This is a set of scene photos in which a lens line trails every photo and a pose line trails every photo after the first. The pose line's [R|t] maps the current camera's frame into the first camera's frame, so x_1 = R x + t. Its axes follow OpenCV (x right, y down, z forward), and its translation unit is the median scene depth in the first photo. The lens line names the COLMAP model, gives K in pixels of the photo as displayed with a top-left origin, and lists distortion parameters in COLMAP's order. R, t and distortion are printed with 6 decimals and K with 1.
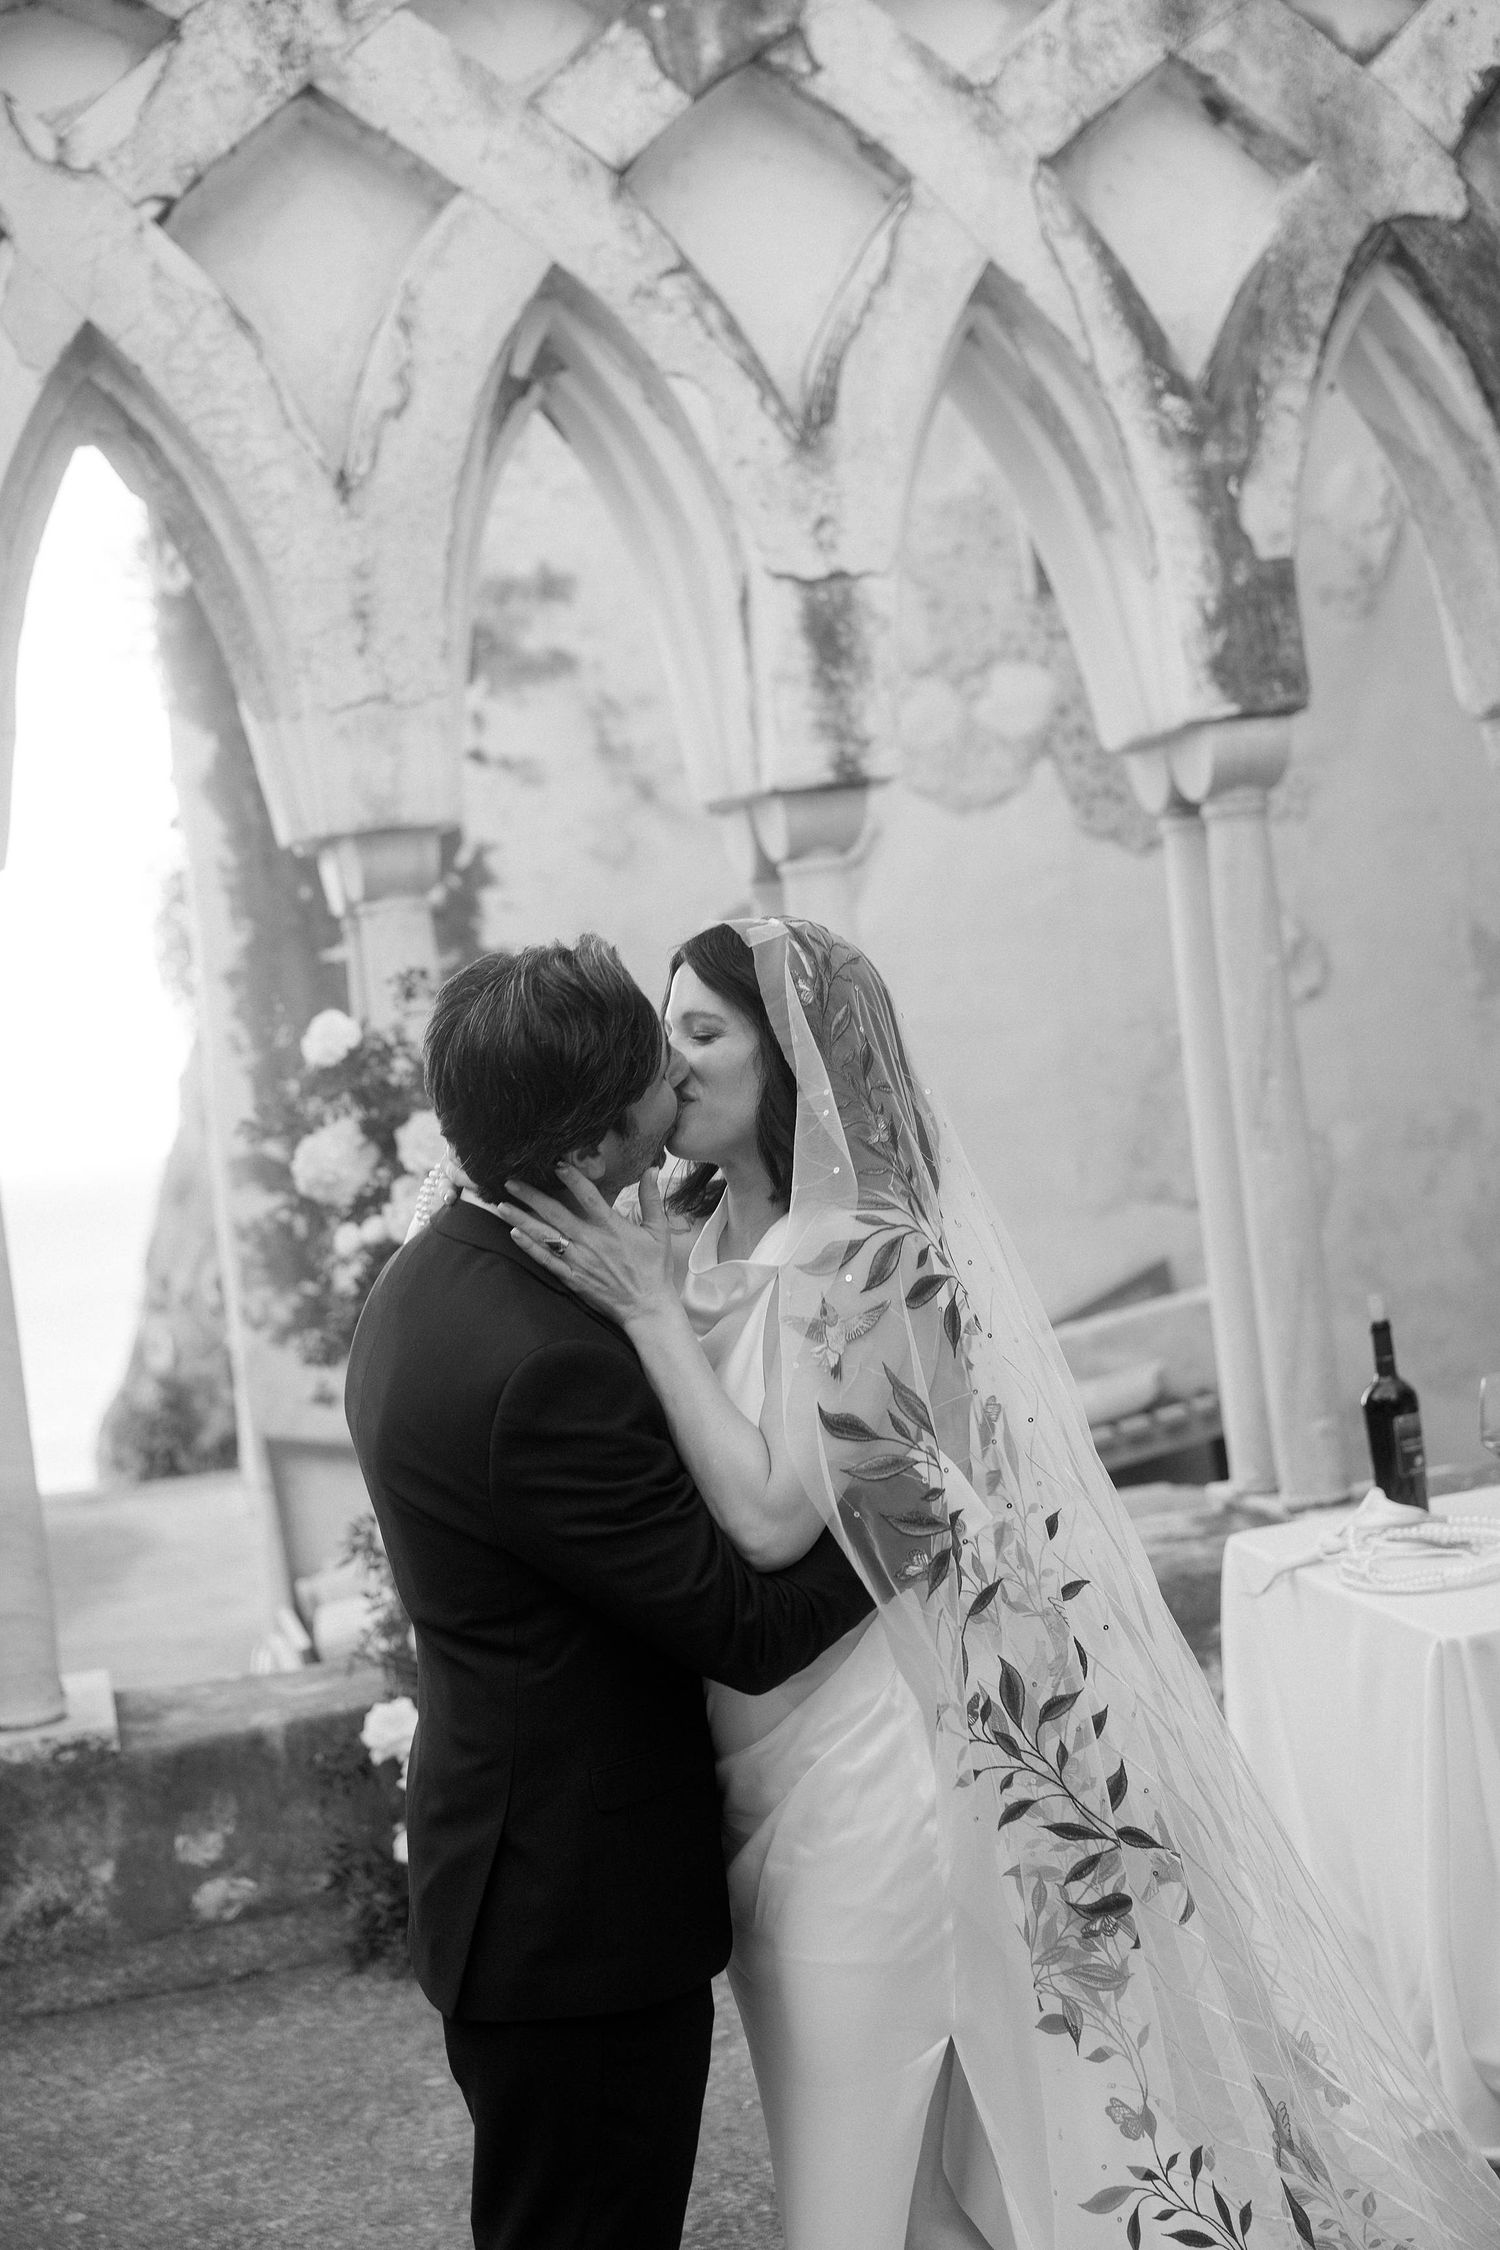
lens RADIAL K [[3095.8, 0, 760.3], [0, 3095.8, 1114.4], [0, 0, 1]] dist [0.017351, 0.000000]
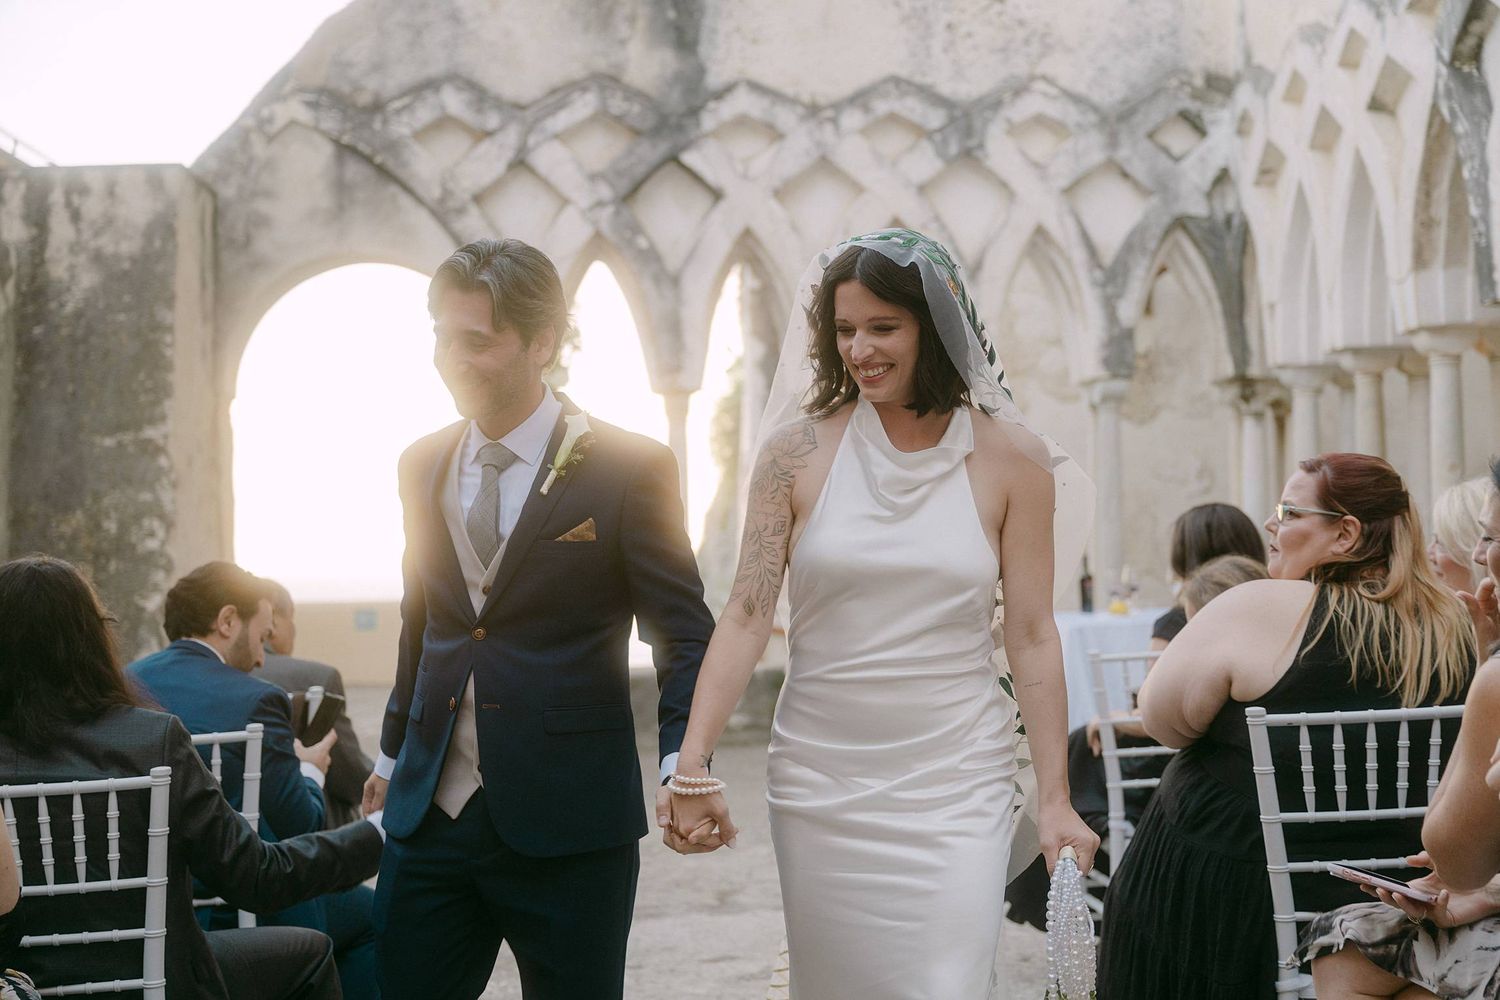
lens RADIAL K [[1981.2, 0, 752.0], [0, 1981.2, 503.3], [0, 0, 1]] dist [0.016206, 0.000000]
pose [[0.982729, 0.098987, -0.156348, 0.126325], [-0.104189, 0.994233, -0.025417, 0.076041], [0.152930, 0.041268, 0.987375, -0.934060]]
